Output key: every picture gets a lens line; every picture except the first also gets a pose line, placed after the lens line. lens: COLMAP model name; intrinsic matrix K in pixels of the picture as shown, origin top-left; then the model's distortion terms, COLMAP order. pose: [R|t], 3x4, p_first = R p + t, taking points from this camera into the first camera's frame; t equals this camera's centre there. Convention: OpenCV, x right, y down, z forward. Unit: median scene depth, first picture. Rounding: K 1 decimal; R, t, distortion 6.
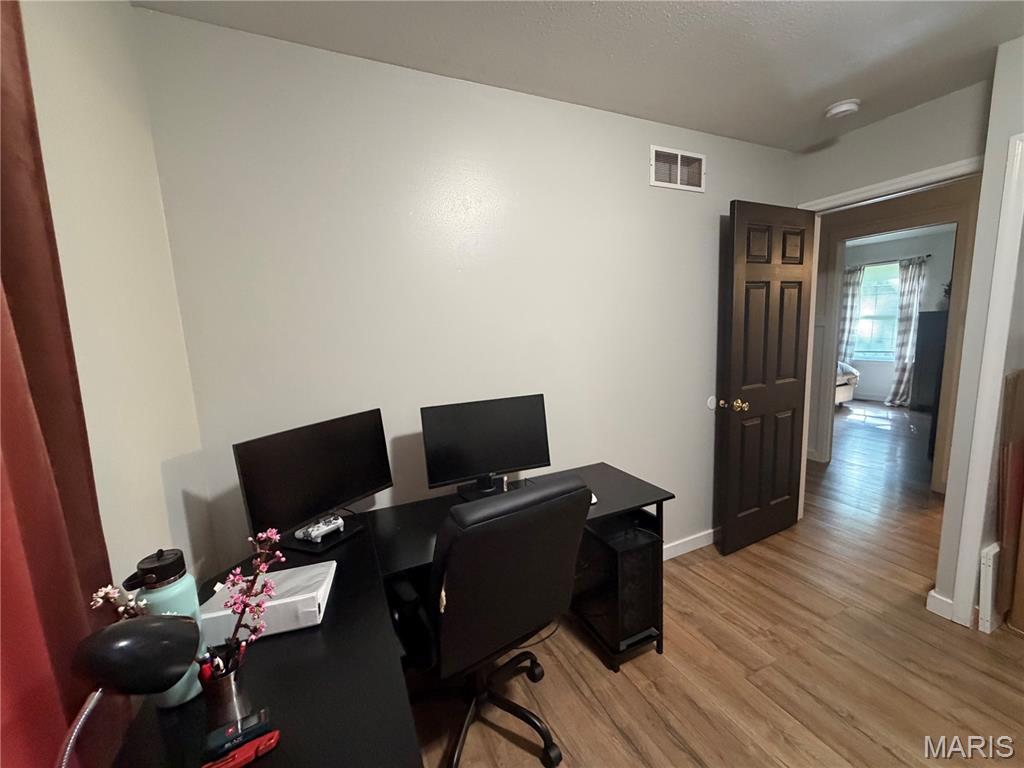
lens RADIAL K [[407.9, 0, 505.8], [0, 407.9, 384.6], [0, 0, 1]] dist [-0.002374, 0.000151]
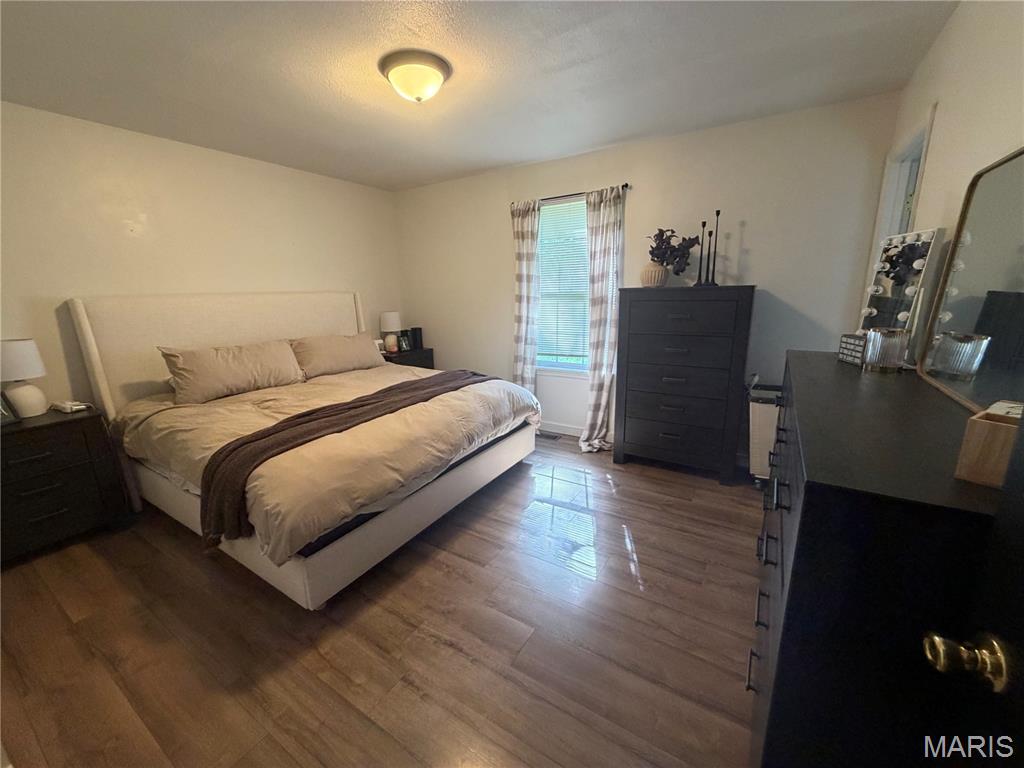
lens RADIAL K [[407.9, 0, 511.7], [0, 407.9, 385.3], [0, 0, 1]] dist [-0.002374, 0.000151]
pose [[0.830961, -0.123250, 0.542507, 0.545575], [0.071784, 0.990753, 0.115133, -0.116180], [-0.551681, -0.056728, 0.832124, 0.575485]]
